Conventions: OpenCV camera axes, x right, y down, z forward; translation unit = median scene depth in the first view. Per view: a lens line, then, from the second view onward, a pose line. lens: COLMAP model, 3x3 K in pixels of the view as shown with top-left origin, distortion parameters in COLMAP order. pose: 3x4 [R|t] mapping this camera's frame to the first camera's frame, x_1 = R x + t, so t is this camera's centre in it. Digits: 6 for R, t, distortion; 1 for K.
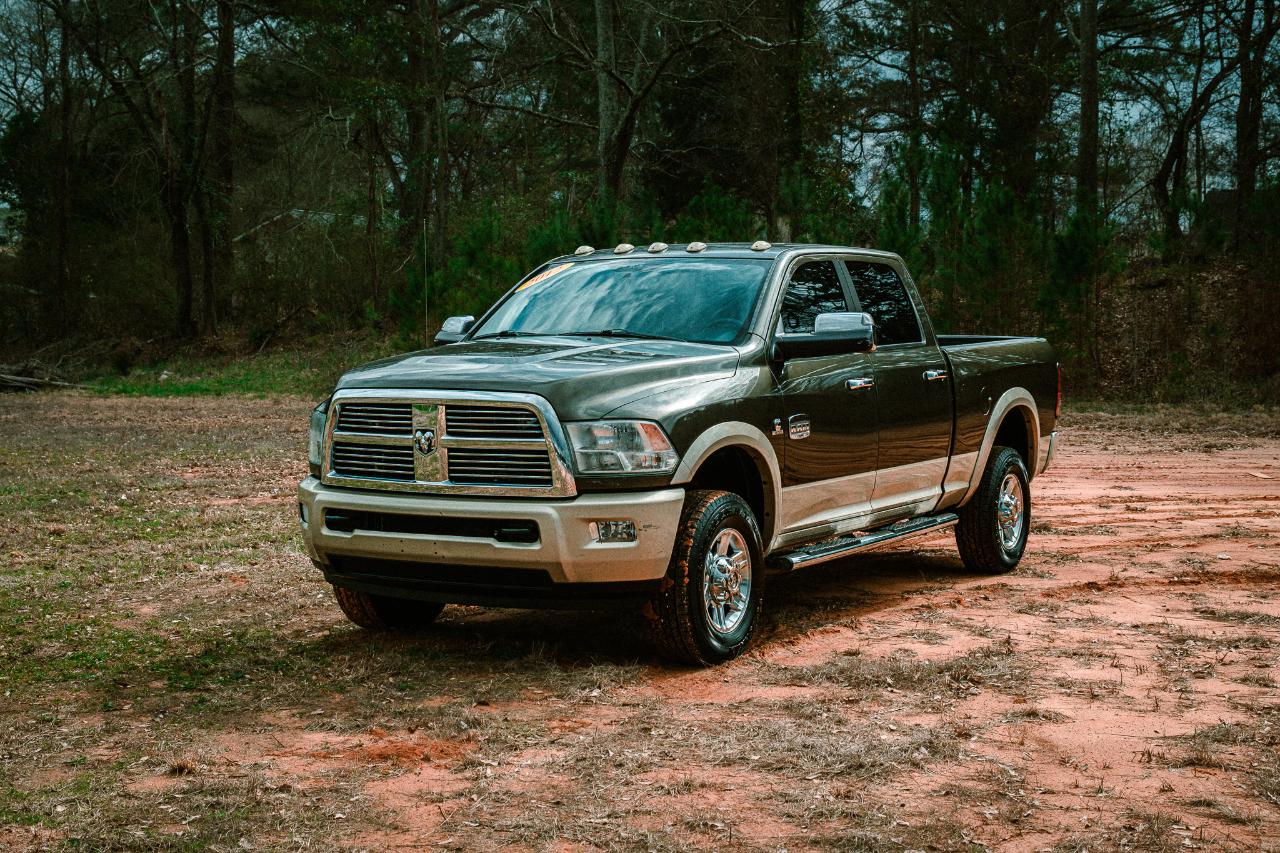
lens RADIAL K [[1774.3, 0, 640.0], [0, 1774.3, 426.5], [0, 0, 1]] dist [0.013893, -0.007290]
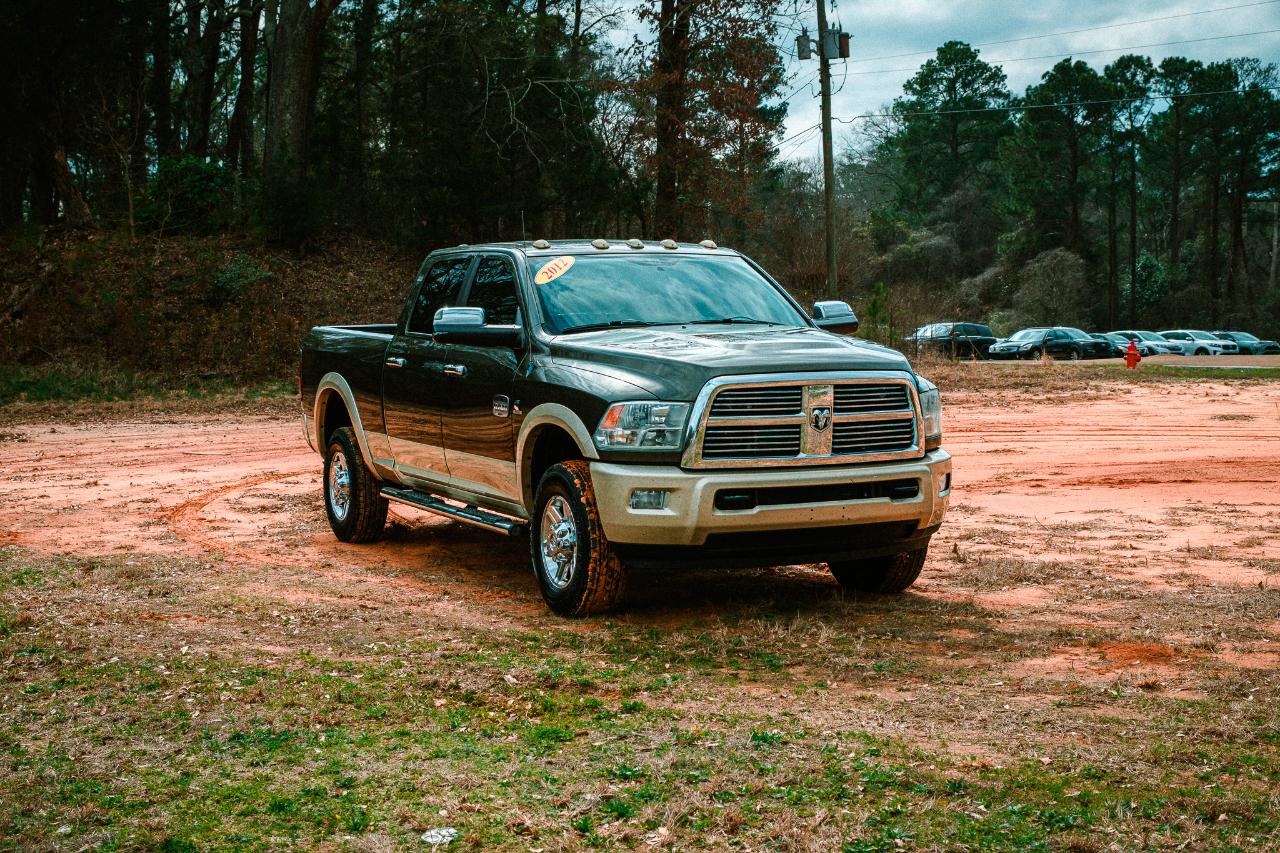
lens RADIAL K [[1759.0, 0, 640.0], [0, 1759.0, 426.5], [0, 0, 1]] dist [0.008330, 0.073720]
pose [[0.605664, -0.059269, 0.793510, -1.065317], [0.055225, 0.997949, 0.032388, -0.028608], [-0.793802, 0.024205, 0.607695, 0.419786]]
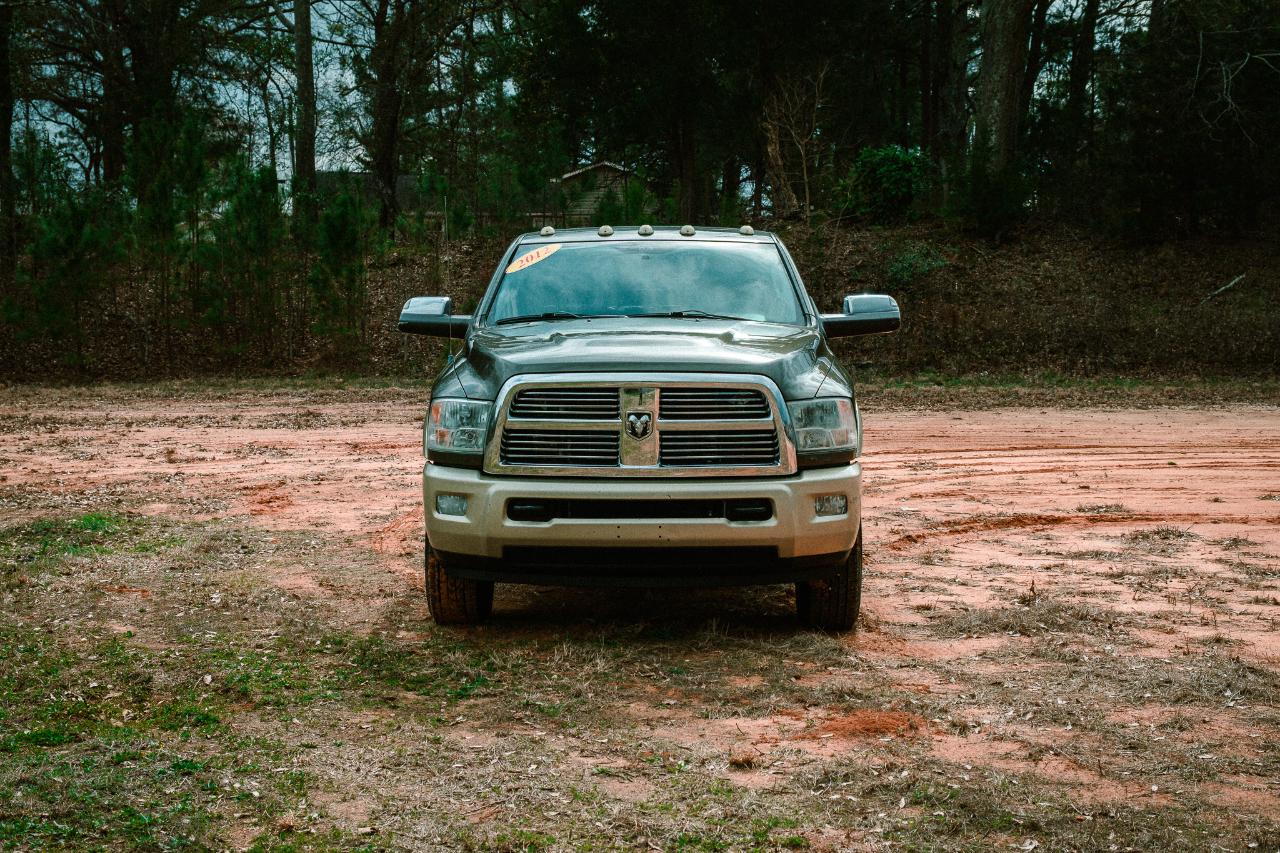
lens RADIAL K [[1774.3, 0, 640.0], [0, 1774.3, 426.5], [0, 0, 1]] dist [0.013893, -0.007290]
pose [[0.887881, -0.031434, 0.458998, -0.575276], [0.025429, 0.999491, 0.019259, -0.009890], [-0.459369, -0.005428, 0.888229, 0.119957]]
